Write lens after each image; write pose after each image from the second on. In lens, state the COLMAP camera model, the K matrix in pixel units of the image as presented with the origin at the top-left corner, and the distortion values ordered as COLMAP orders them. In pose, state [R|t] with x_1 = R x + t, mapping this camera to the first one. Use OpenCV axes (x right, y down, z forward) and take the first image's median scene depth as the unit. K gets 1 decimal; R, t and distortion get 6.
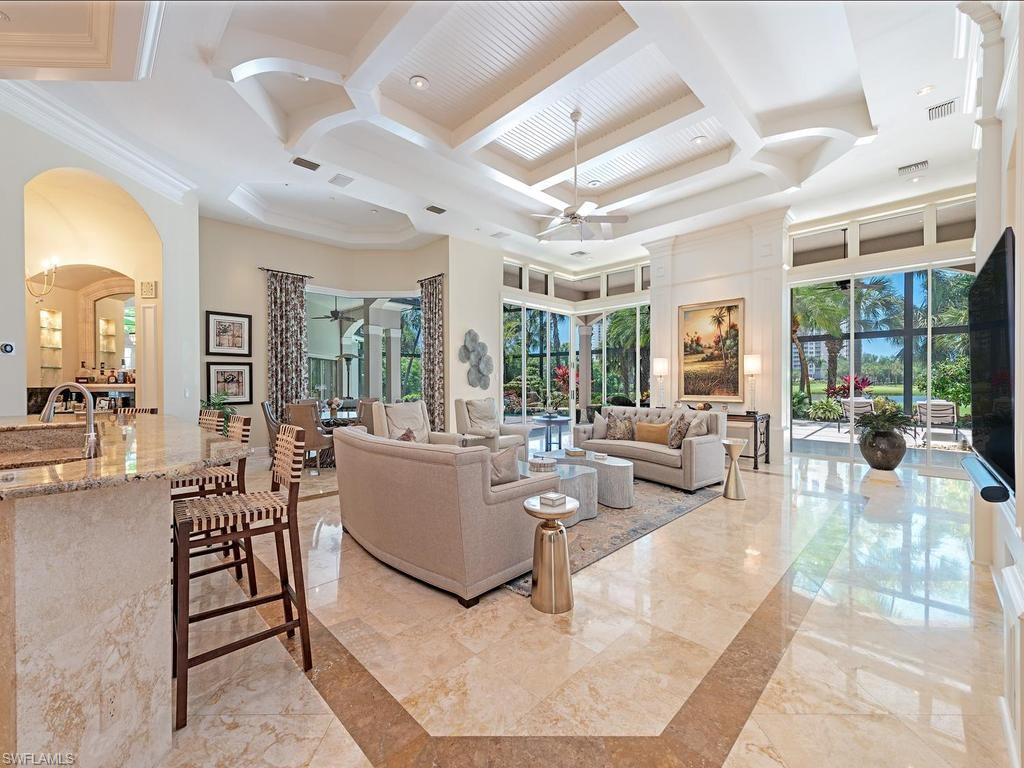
lens RADIAL K [[423.1, 0, 507.1], [0, 423.1, 386.6], [0, 0, 1]] dist [0.003419, 0.000167]
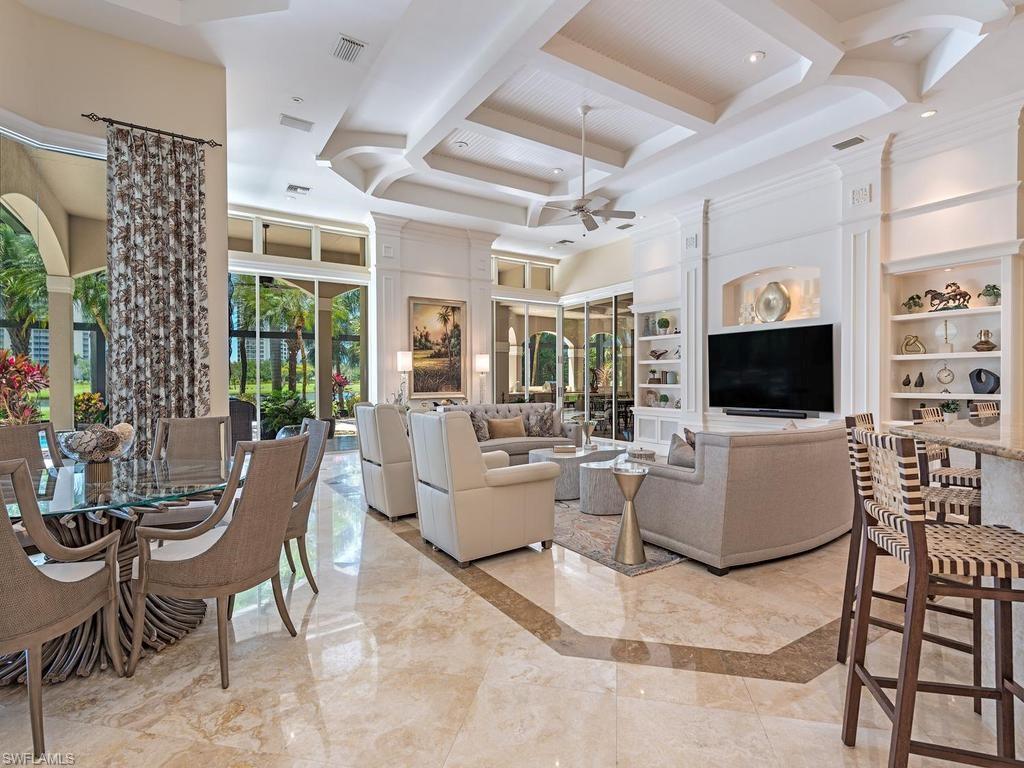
lens RADIAL K [[512.2, 0, 509.8], [0, 512.2, 382.3], [0, 0, 1]] dist [-0.001360, -0.000427]
pose [[0.192799, 0.001445, 0.981237, -0.672685], [0.008525, 0.999959, -0.003147, 0.002691], [-0.981201, 0.008972, 0.192779, 0.599359]]
